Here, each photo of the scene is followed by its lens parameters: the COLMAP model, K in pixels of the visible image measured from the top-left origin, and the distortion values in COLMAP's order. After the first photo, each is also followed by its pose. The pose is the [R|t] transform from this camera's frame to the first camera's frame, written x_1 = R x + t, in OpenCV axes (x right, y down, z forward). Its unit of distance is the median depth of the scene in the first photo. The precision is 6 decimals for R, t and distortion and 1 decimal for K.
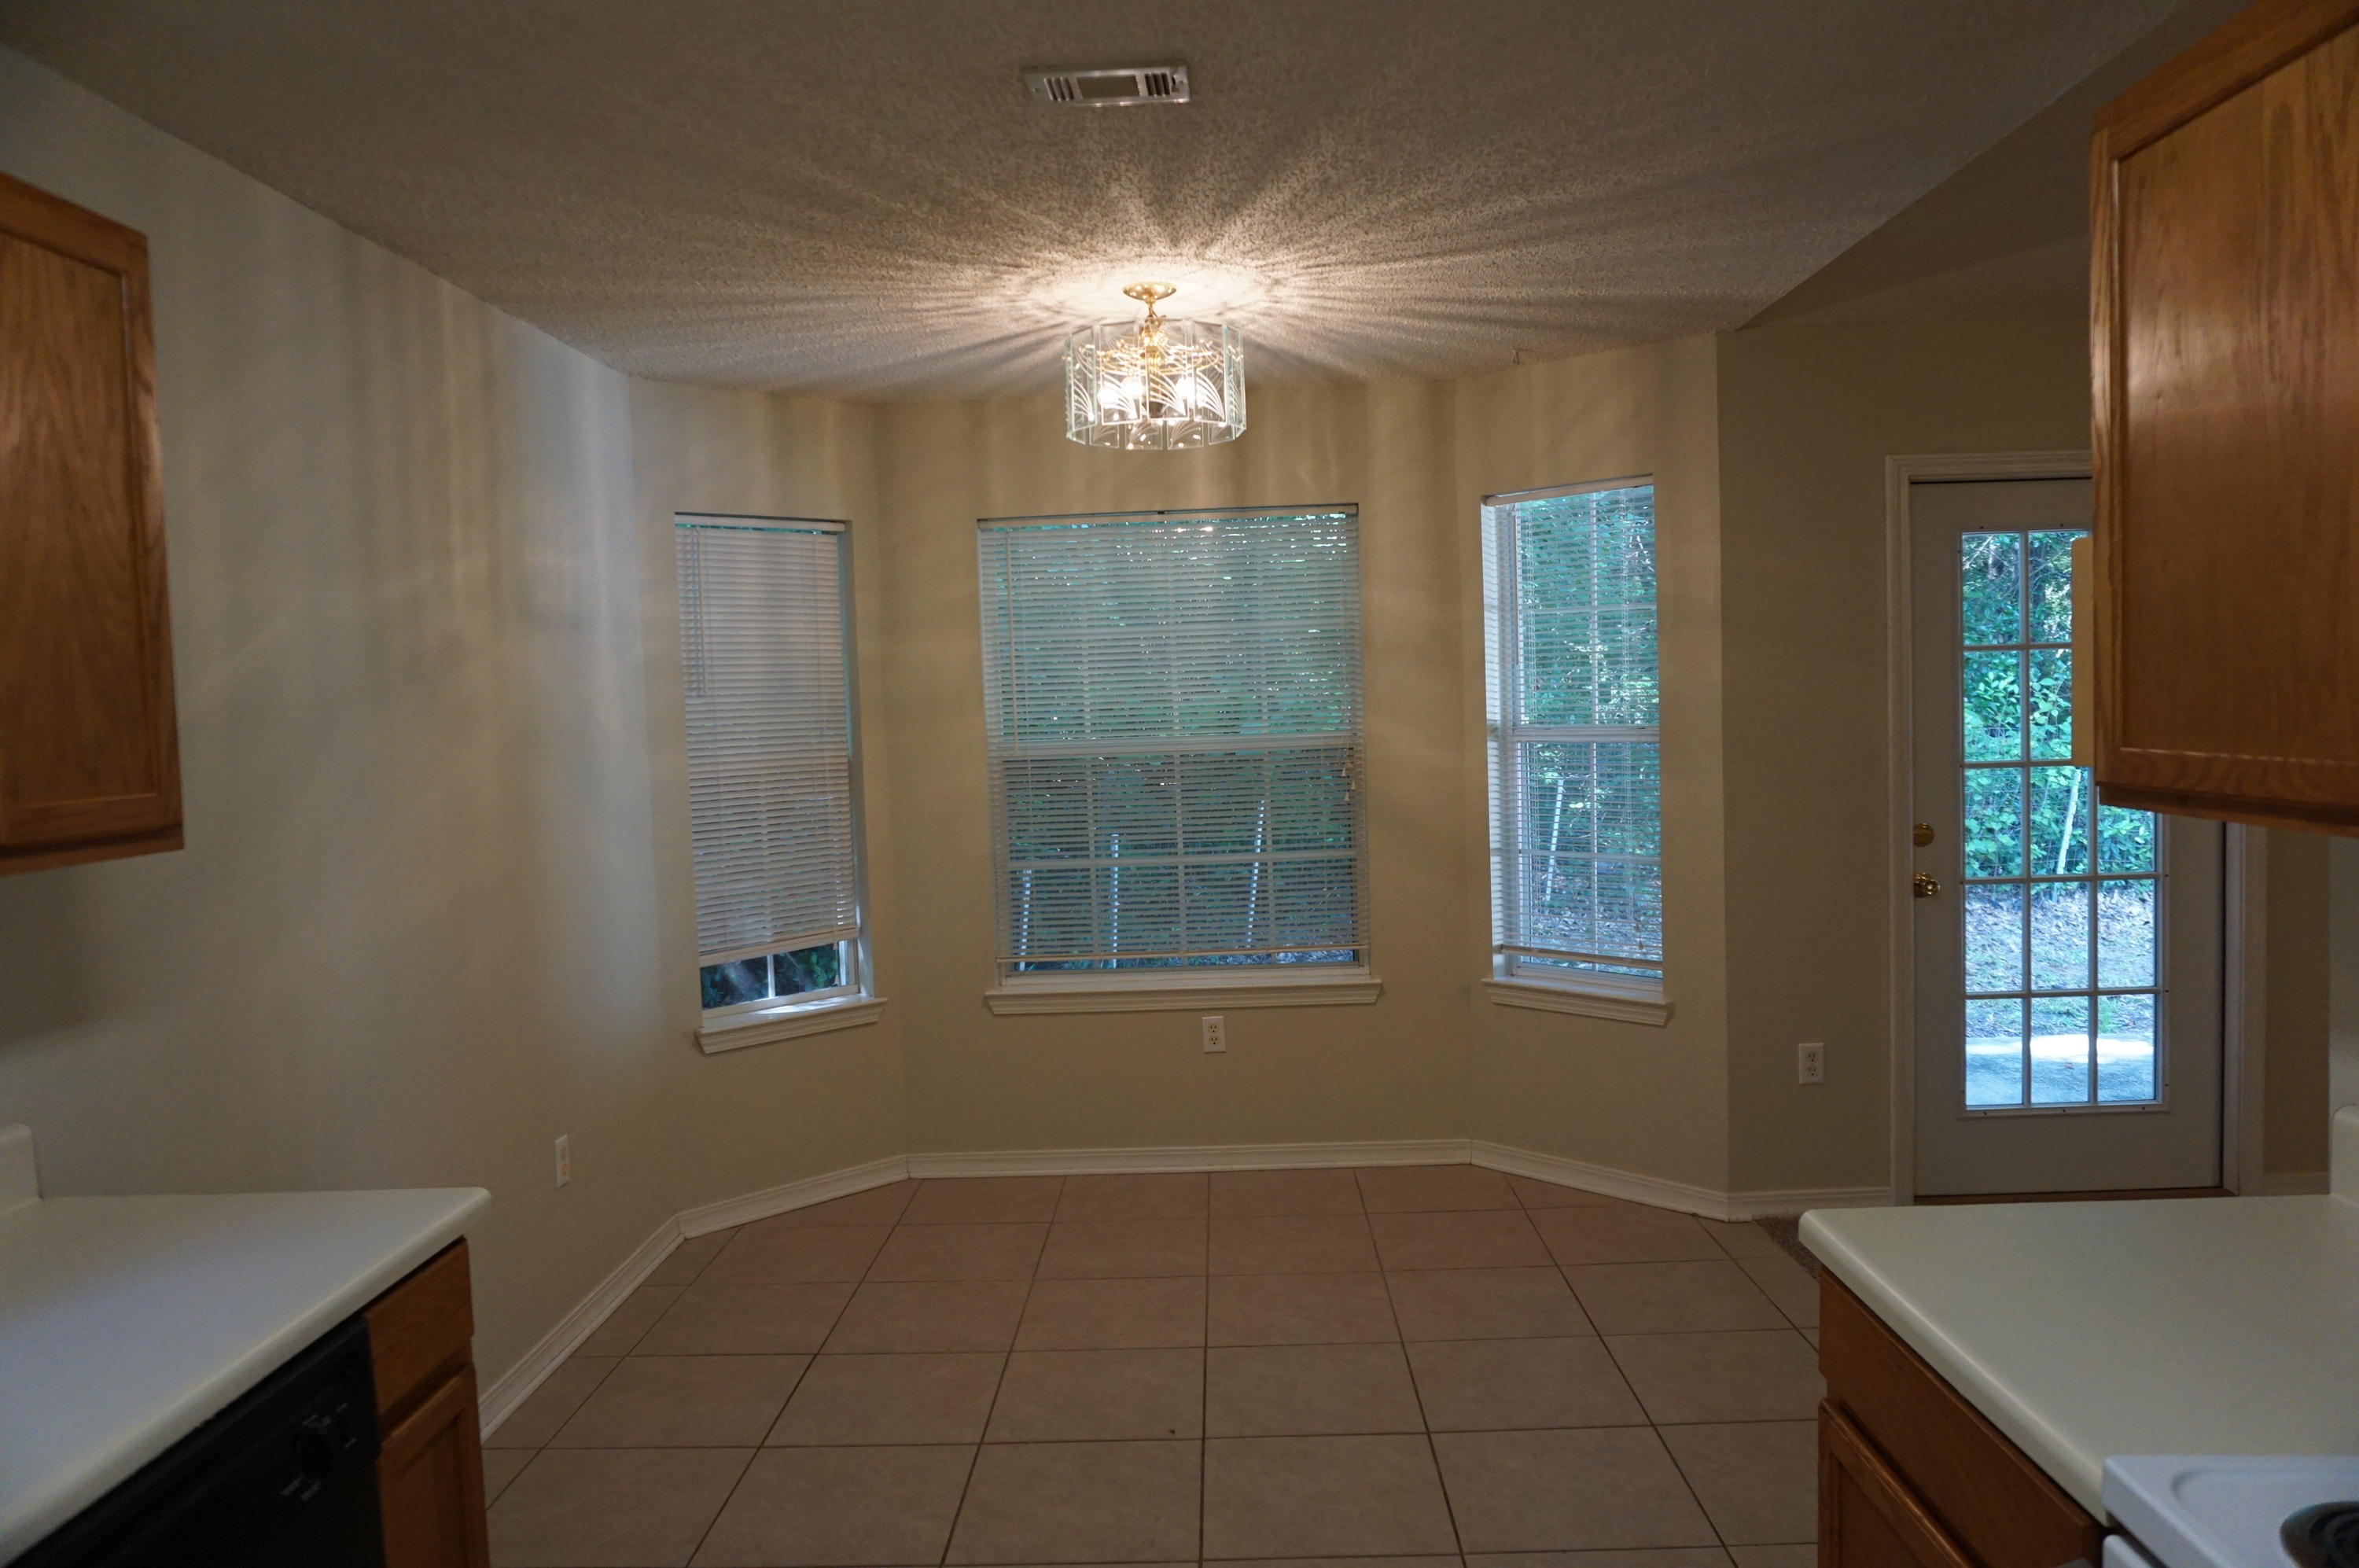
lens RADIAL K [[1573.9, 0, 1174.1], [0, 1573.9, 779.3], [0, 0, 1]] dist [-0.050579, 0.026226]
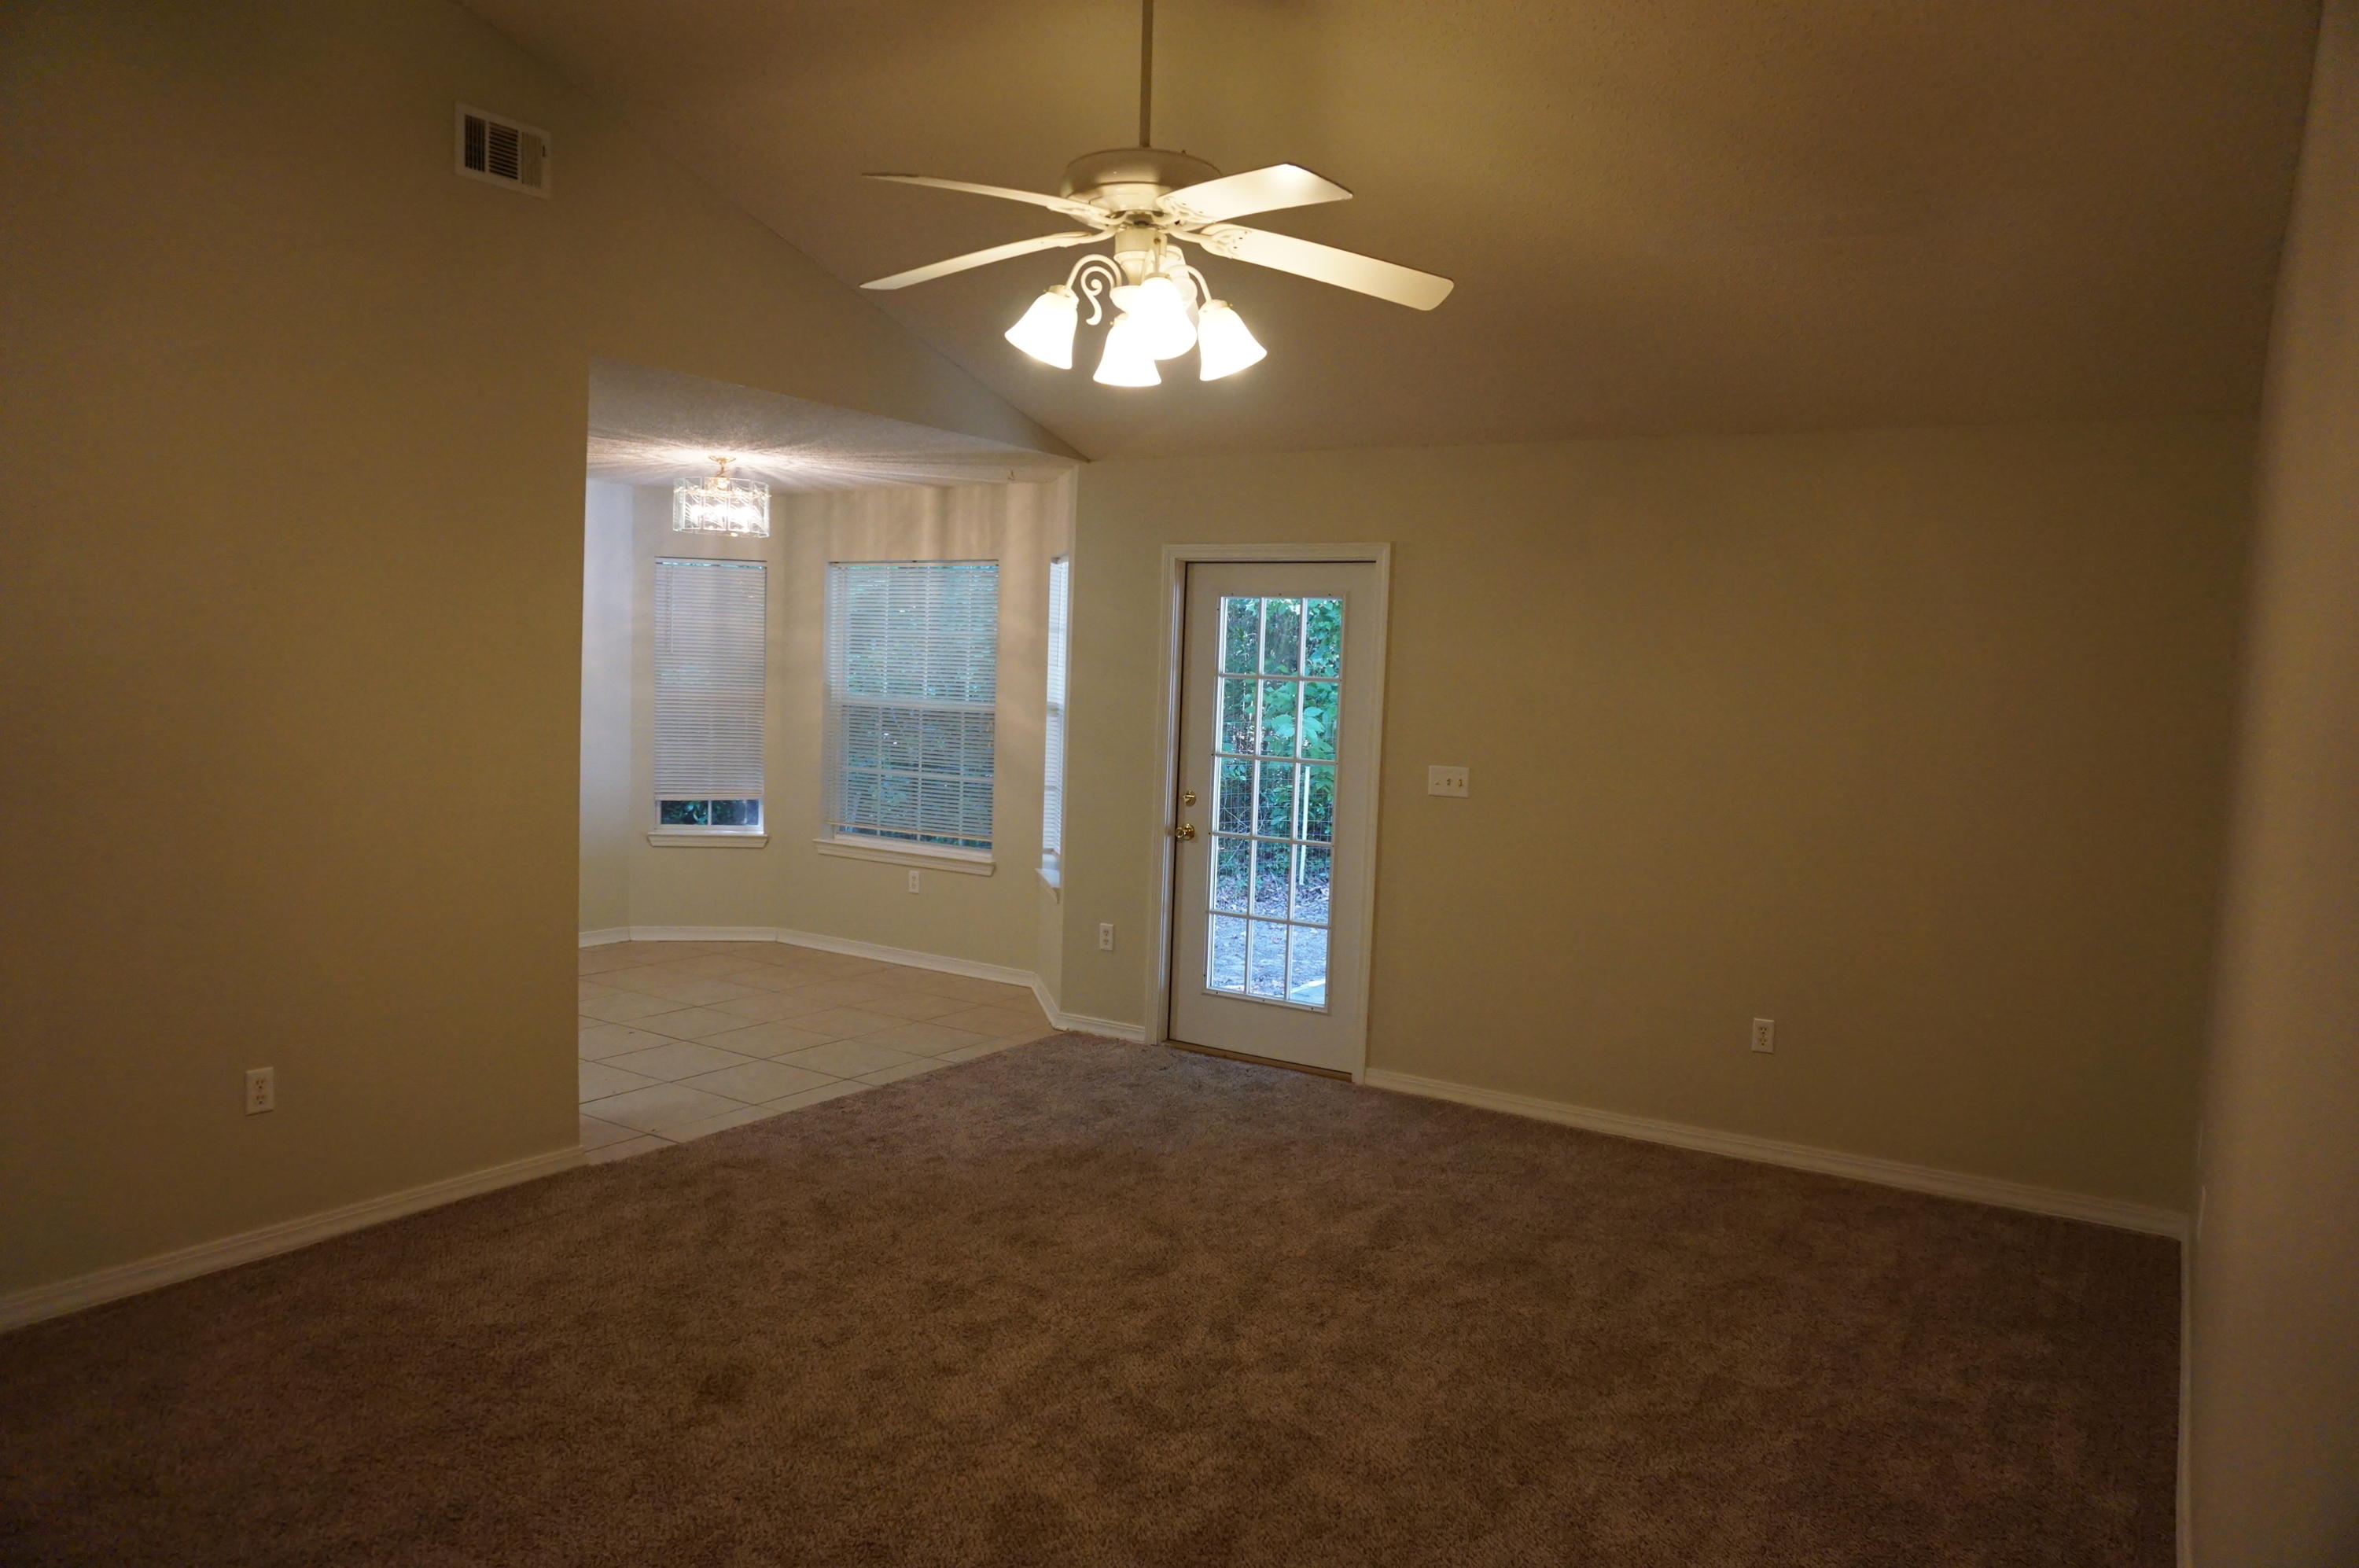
lens RADIAL K [[1572.7, 0, 1179.5], [0, 1572.7, 784.0], [0, 0, 1]] dist [-0.050050, 0.021779]
pose [[0.852492, 0.105887, -0.511904, 1.109812], [-0.094961, 0.994345, 0.047537, -0.043562], [0.514043, 0.008086, 0.857726, -0.265157]]
